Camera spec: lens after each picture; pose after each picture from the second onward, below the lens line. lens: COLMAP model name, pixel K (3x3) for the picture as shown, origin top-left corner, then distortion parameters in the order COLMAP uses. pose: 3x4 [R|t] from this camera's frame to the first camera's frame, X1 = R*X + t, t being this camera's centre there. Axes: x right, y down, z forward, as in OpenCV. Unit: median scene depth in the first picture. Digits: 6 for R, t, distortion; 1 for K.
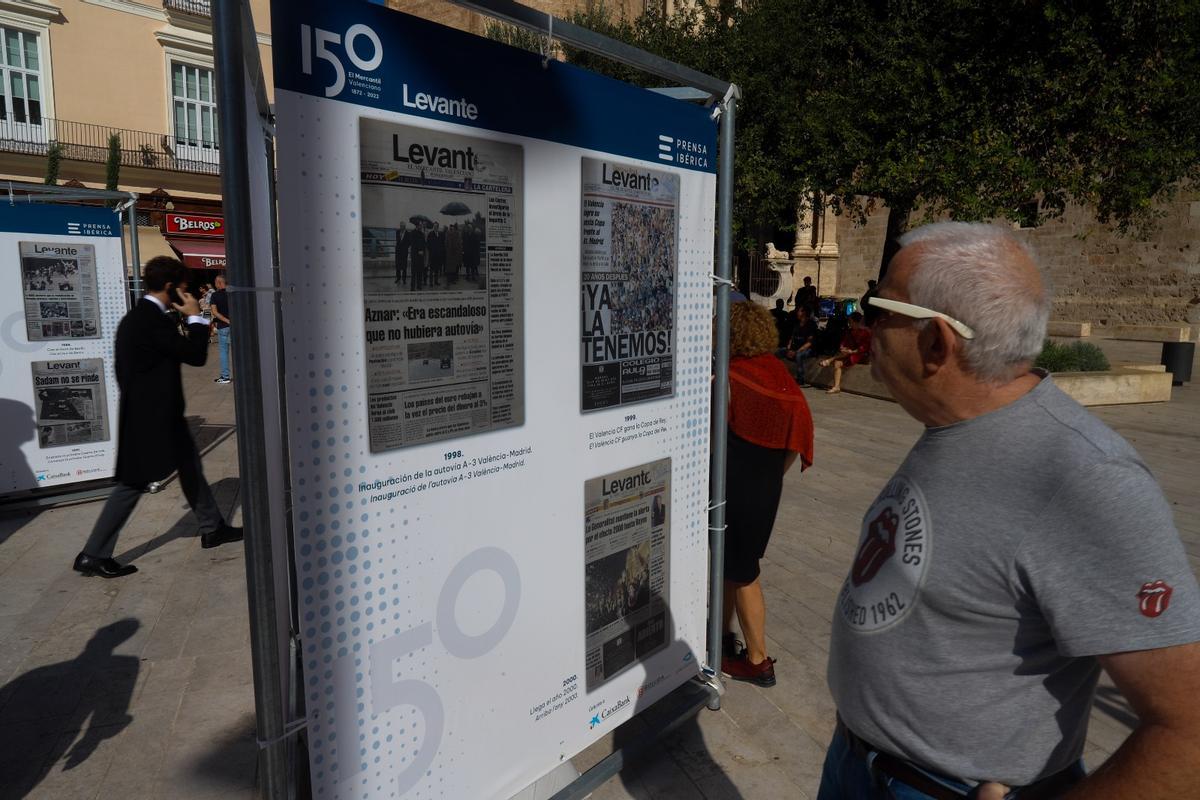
lens RADIAL K [[789.2, 0, 595.4], [0, 789.2, 397.7], [0, 0, 1]] dist [-0.037001, 0.041778]
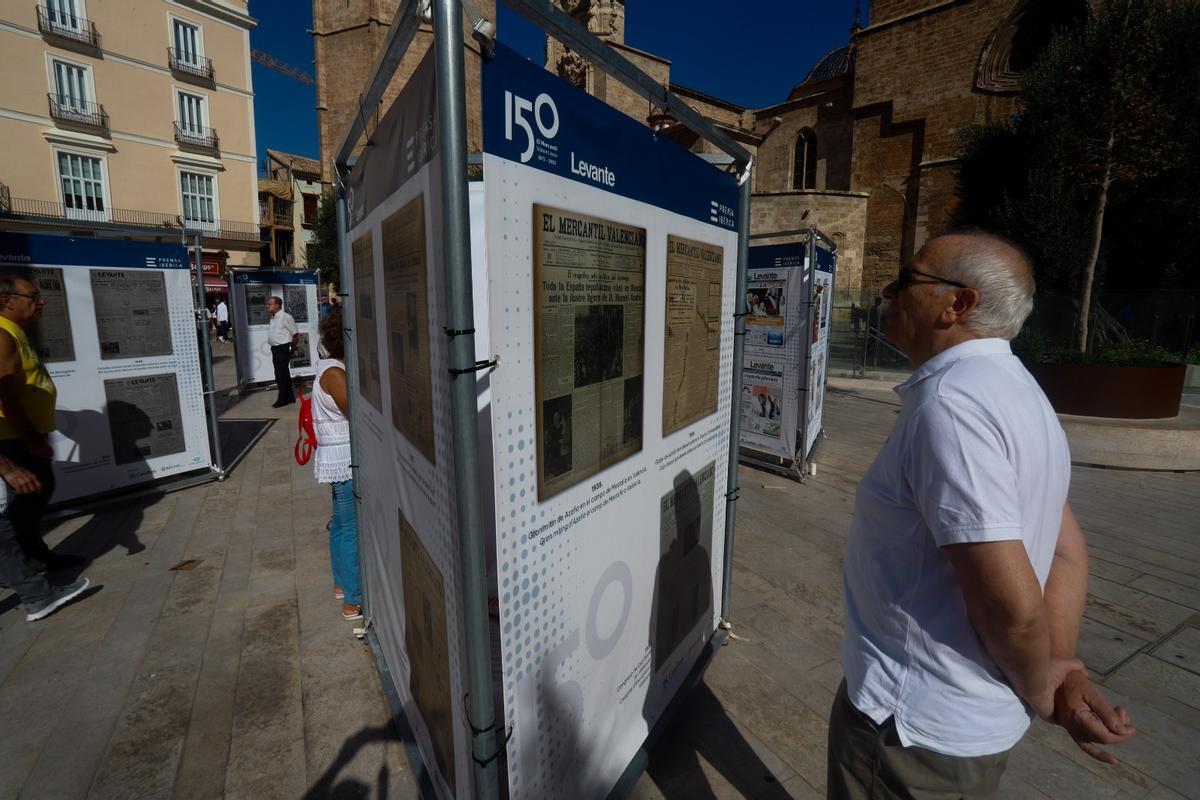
lens RADIAL K [[569.8, 0, 594.4], [0, 569.8, 396.5], [0, 0, 1]] dist [-0.054866, 0.021077]
pose [[0.988008, -0.029860, 0.151489, 1.682256], [0.025437, 0.999194, 0.031052, 0.513558], [-0.152294, -0.026826, 0.987971, -3.773450]]
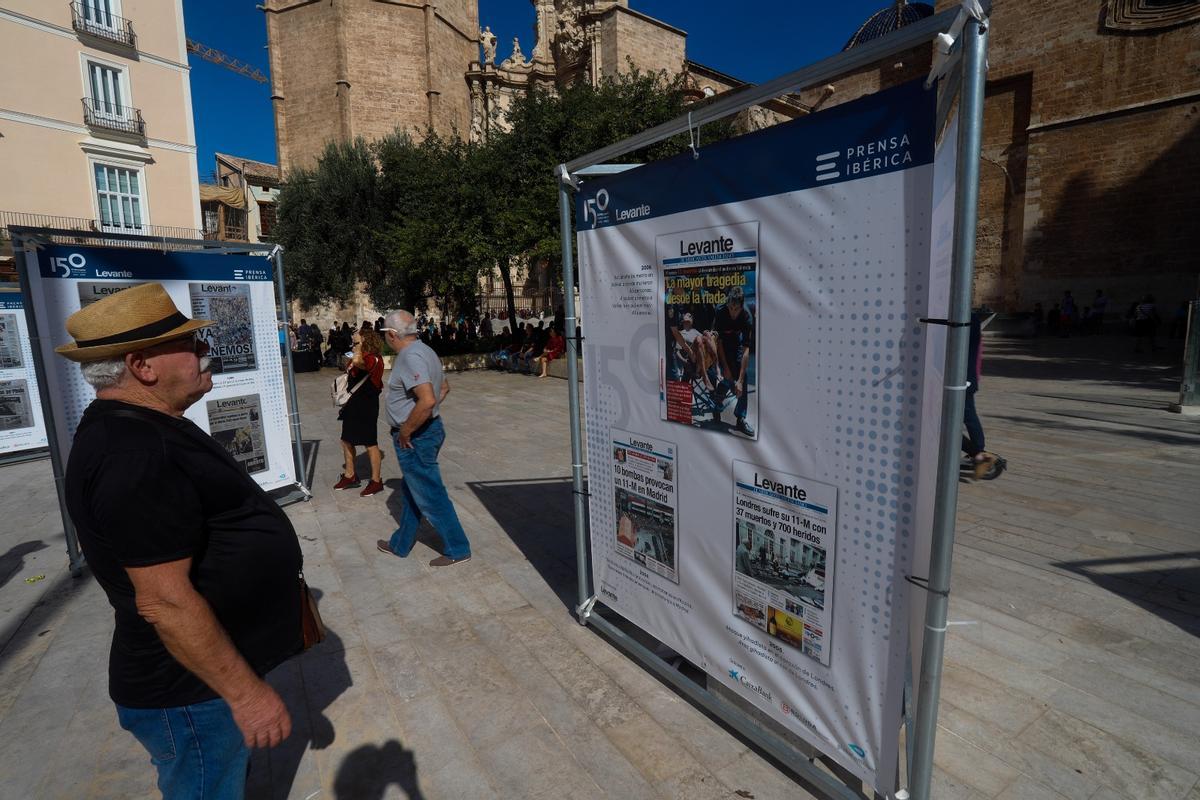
lens RADIAL K [[588.6, 0, 593.8], [0, 588.6, 398.0], [0, 0, 1]] dist [-0.058404, 0.021817]
pose [[0.979795, -0.069174, 0.187663, 0.864975], [0.068525, 0.997600, 0.009954, 0.156094], [-0.187902, 0.003107, 0.982183, -1.115706]]
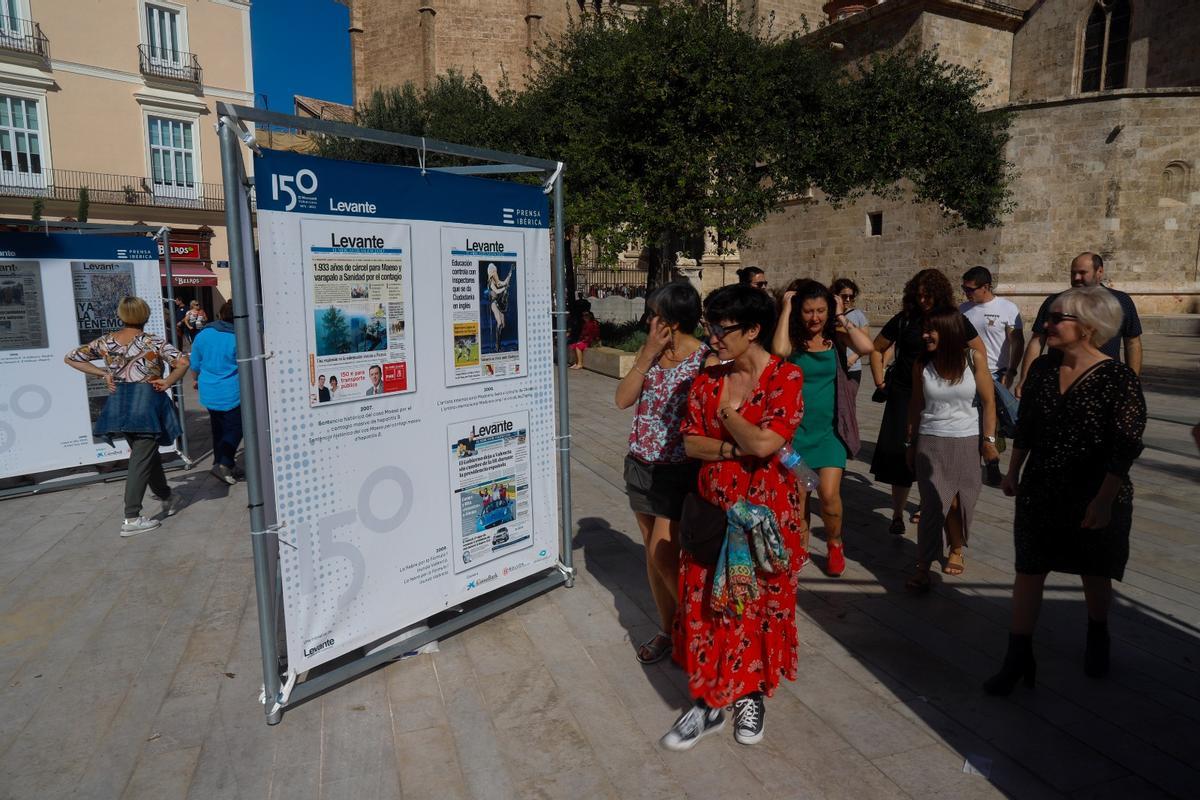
lens RADIAL K [[764.8, 0, 596.5], [0, 764.8, 399.3], [0, 0, 1]] dist [-0.042737, 0.040932]
pose [[0.999574, -0.017906, -0.023068, 1.875187], [0.017907, 0.999840, -0.000176, 0.242729], [0.023067, -0.000237, 0.999734, -1.715910]]
